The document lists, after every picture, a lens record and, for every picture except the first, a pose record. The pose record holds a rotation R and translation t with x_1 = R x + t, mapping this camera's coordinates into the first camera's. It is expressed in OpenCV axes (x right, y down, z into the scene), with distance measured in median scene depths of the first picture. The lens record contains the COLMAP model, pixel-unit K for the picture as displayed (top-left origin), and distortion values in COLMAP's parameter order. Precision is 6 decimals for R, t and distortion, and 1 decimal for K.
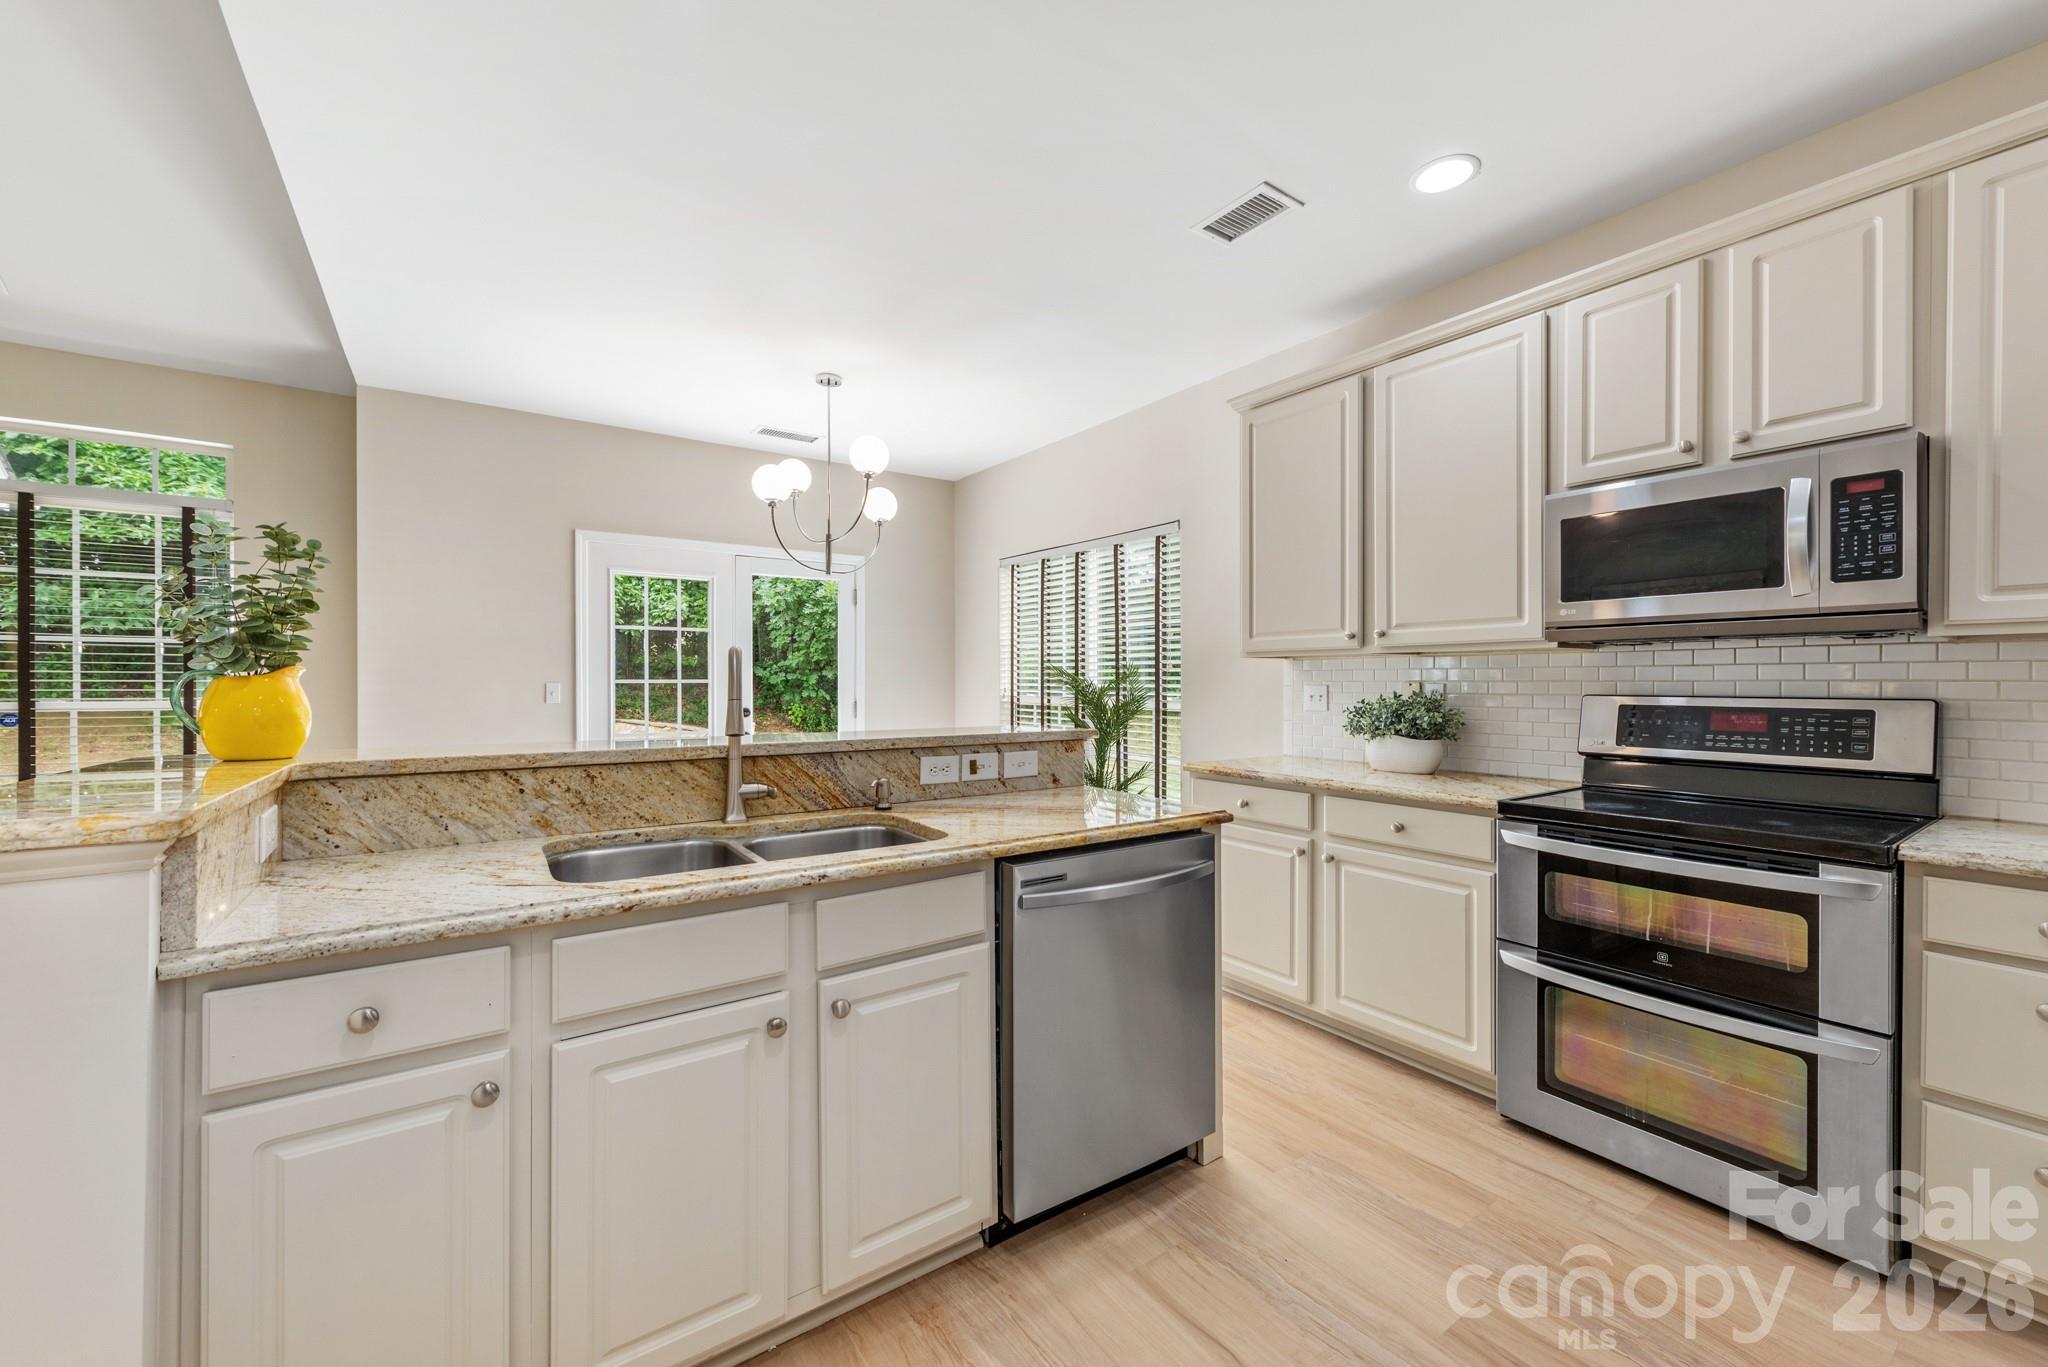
lens RADIAL K [[801.2, 0, 1024.5], [0, 801.2, 685.8], [0, 0, 1]] dist [0.007141, -0.002823]
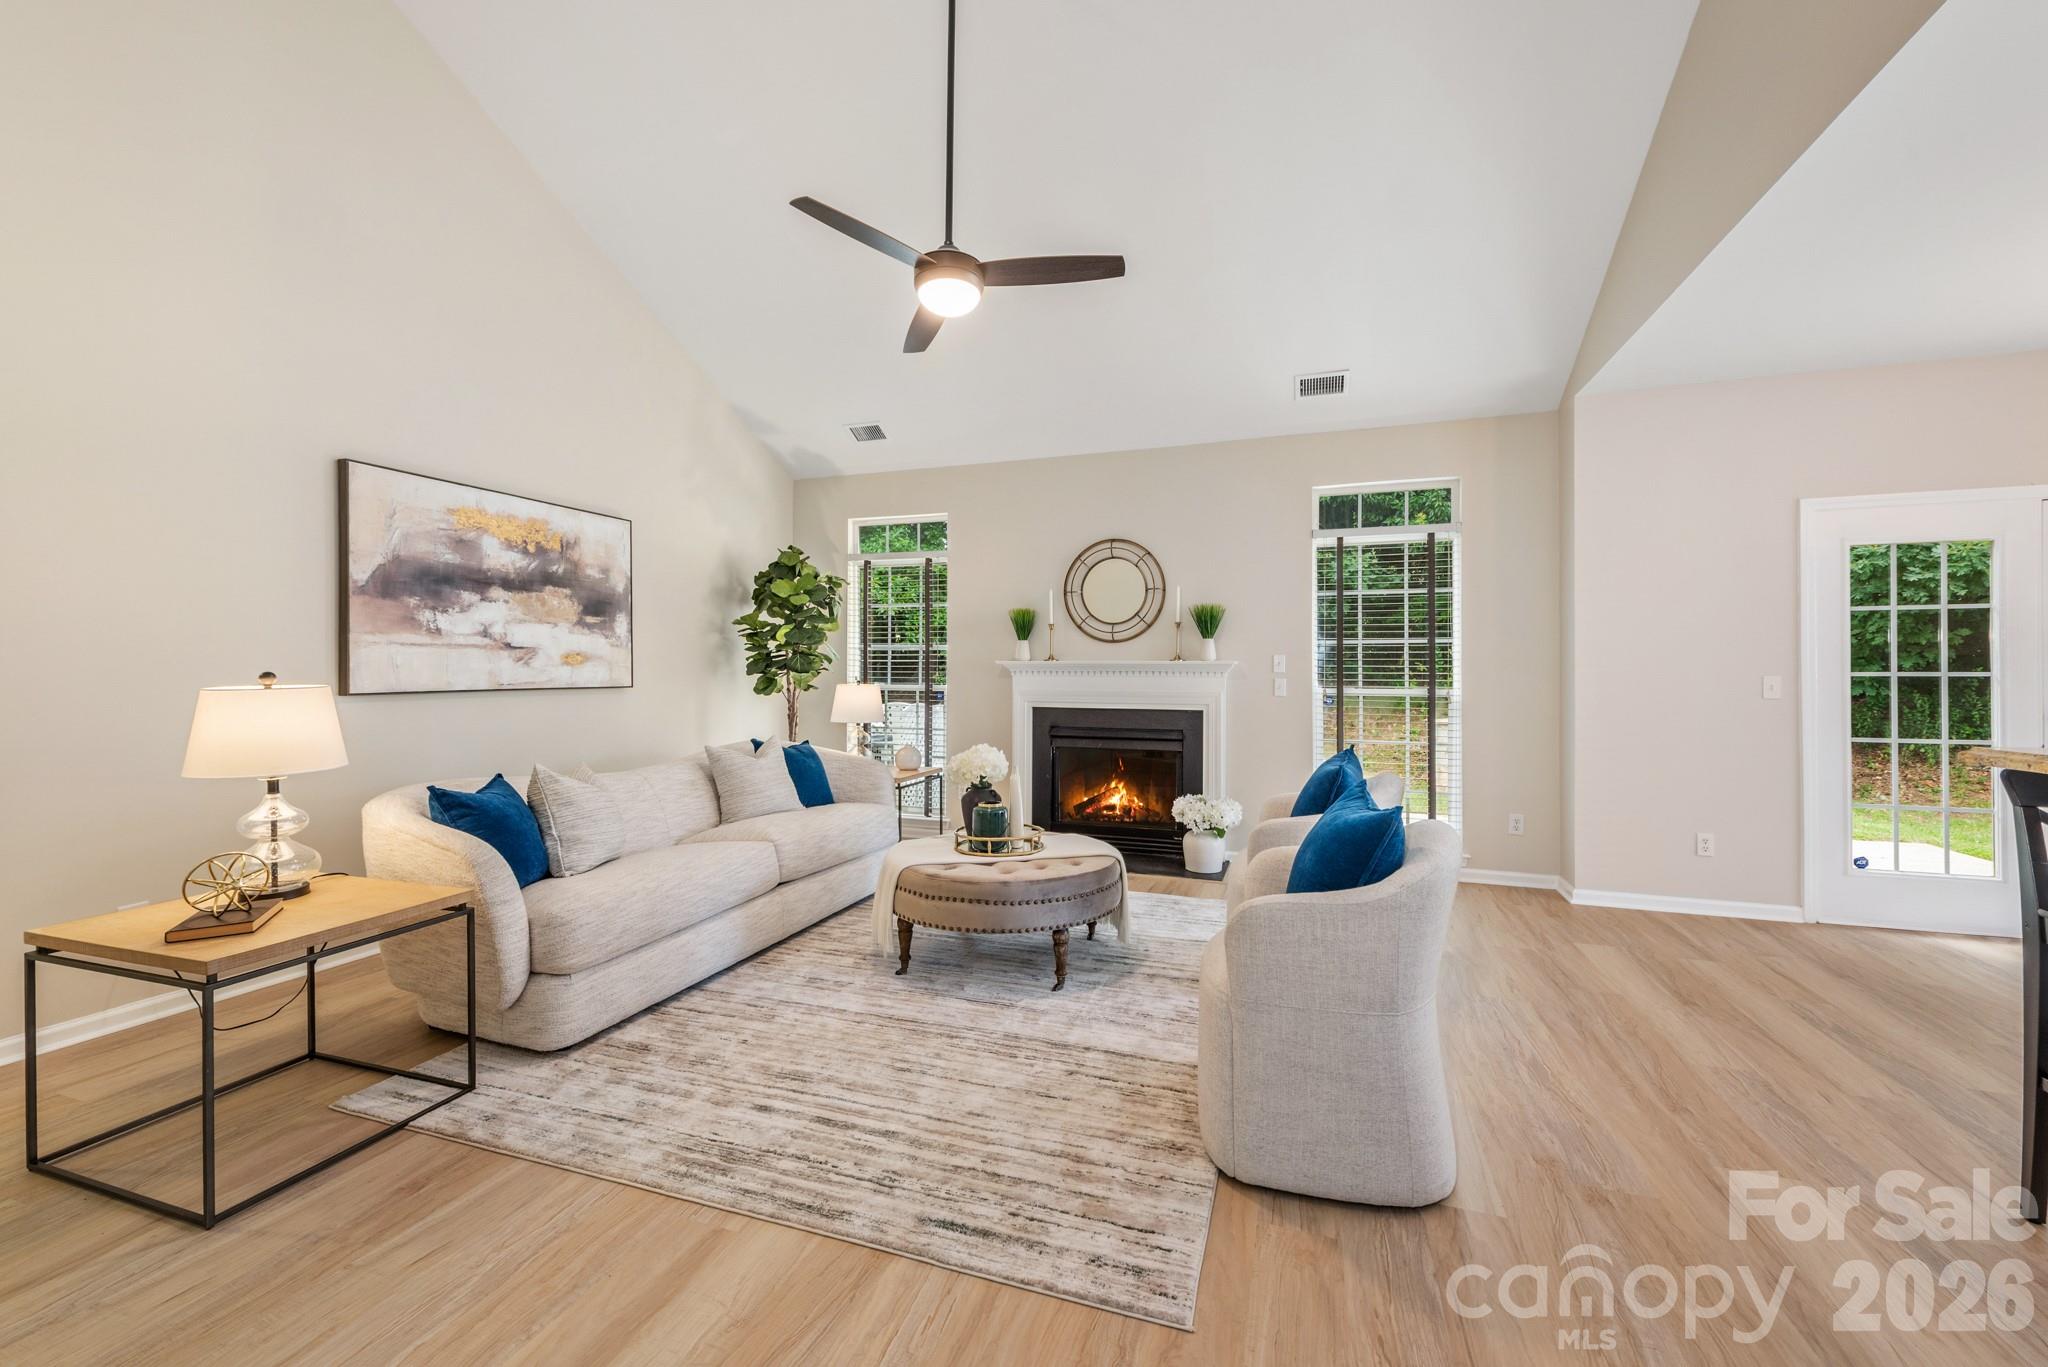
lens RADIAL K [[801.2, 0, 1040.9], [0, 801.2, 672.1], [0, 0, 1]] dist [0.007141, -0.002823]
pose [[0.579361, 0.001304, -0.815070, -0.604759], [-0.007679, 0.999963, -0.003858, 0.003252], [0.815035, 0.008495, 0.579349, -0.325681]]
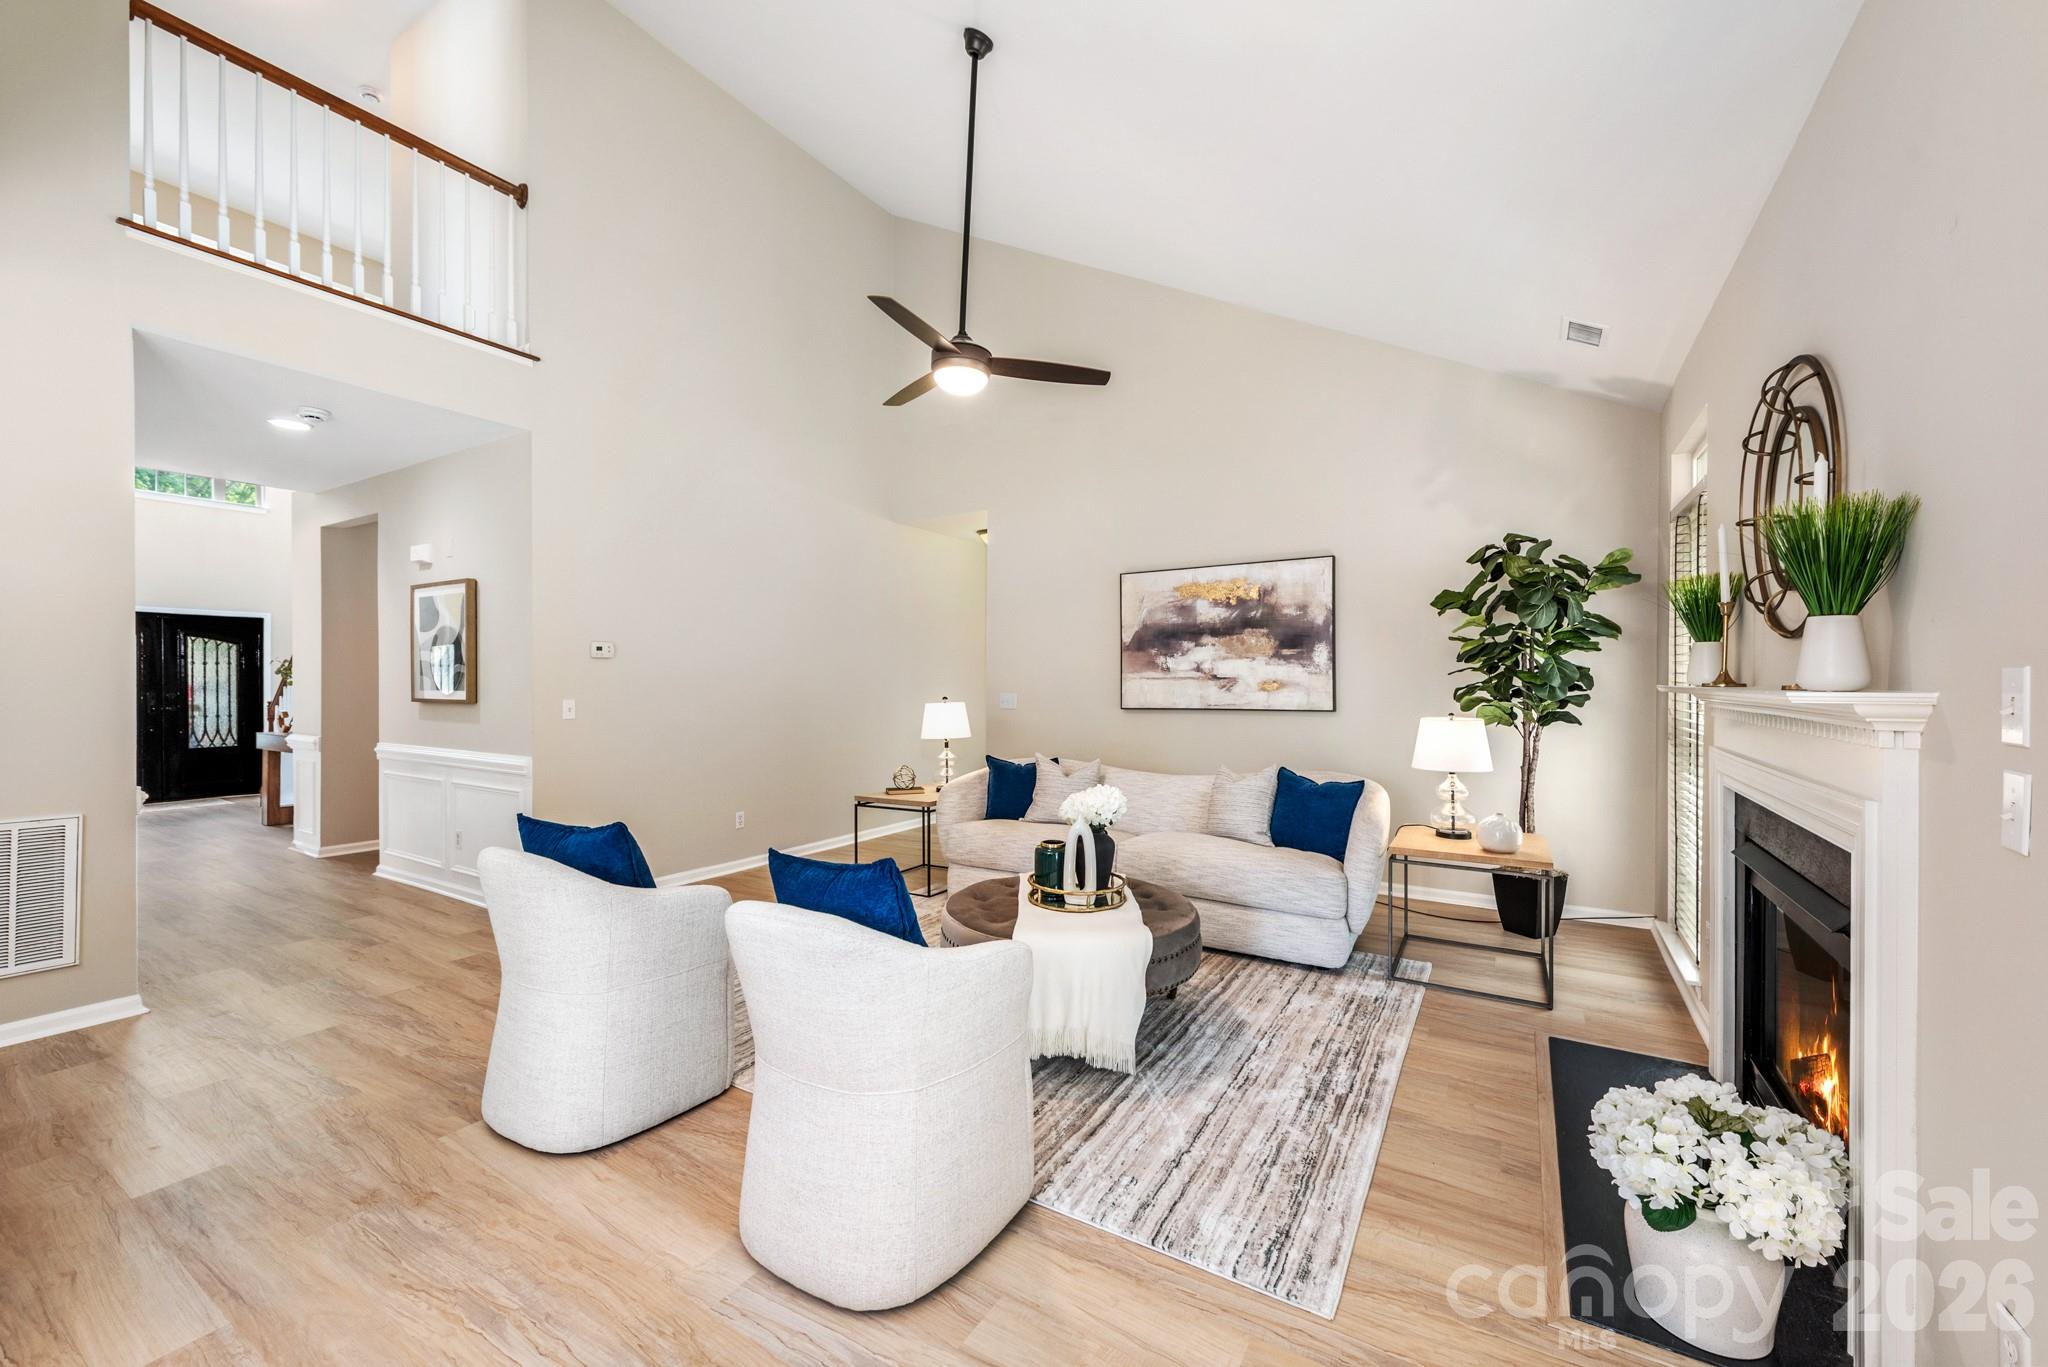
lens RADIAL K [[801.2, 0, 1025.4], [0, 801.2, 687.2], [0, 0, 1]] dist [0.007141, -0.002823]
pose [[-0.924762, -0.000172, -0.380546, -1.236277], [-0.004138, 0.999945, 0.009605, -0.039752], [0.380523, 0.010457, -0.924712, 1.587609]]
